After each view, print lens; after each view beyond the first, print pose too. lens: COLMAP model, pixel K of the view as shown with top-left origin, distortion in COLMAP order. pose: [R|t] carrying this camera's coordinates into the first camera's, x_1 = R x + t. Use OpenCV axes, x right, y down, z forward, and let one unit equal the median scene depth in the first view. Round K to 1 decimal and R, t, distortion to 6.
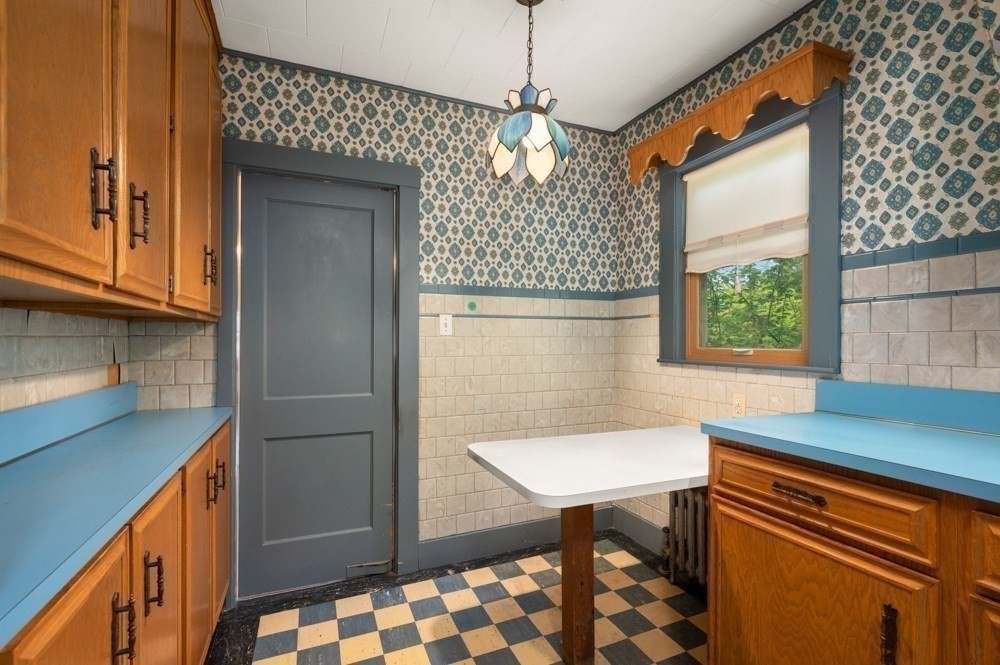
lens RADIAL K [[451.0, 0, 501.5], [0, 451.0, 339.1], [0, 0, 1]] dist [0.001483, 0.000888]
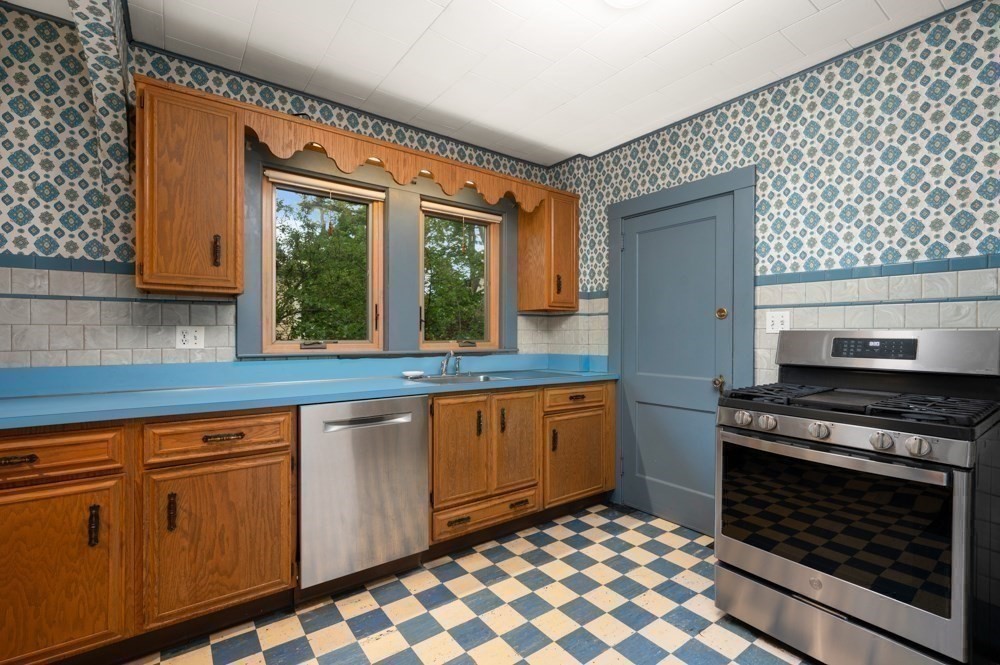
lens RADIAL K [[451.0, 0, 498.3], [0, 451.0, 336.0], [0, 0, 1]] dist [0.001483, 0.000888]
pose [[-0.222675, -0.003764, 0.974885, -0.619974], [-0.006517, 0.999976, 0.002372, 0.004385], [-0.974871, -0.005825, -0.222694, 0.010251]]
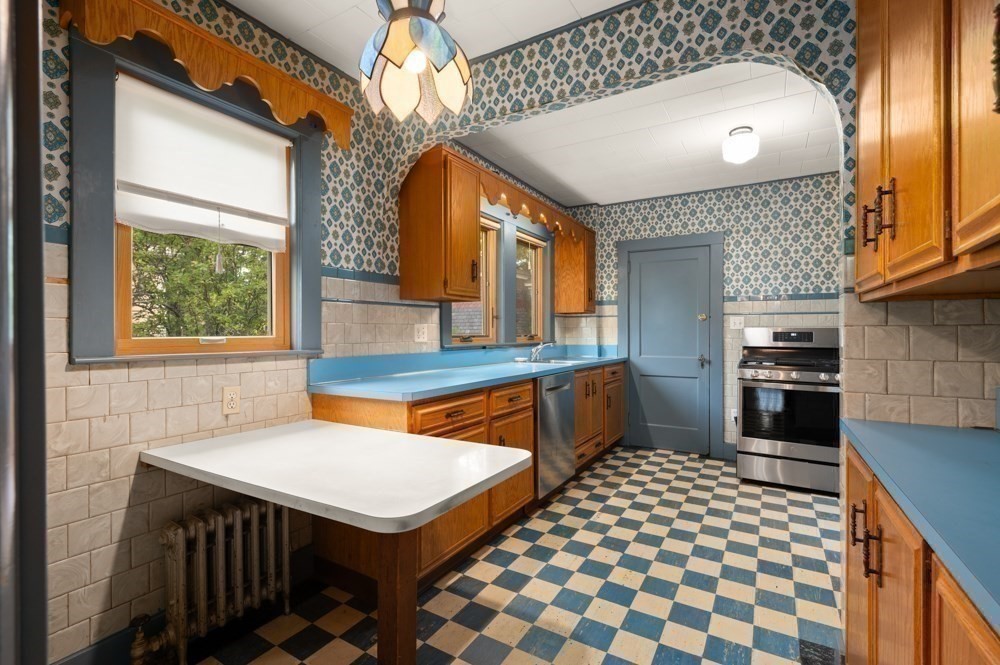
lens RADIAL K [[451.0, 0, 500.3], [0, 451.0, 333.3], [0, 0, 1]] dist [0.001483, 0.000888]
pose [[-0.577049, -0.004328, 0.816698, -0.725684], [-0.003428, 0.999990, 0.002878, 0.013689], [-0.816702, -0.001139, -0.577058, 1.503142]]
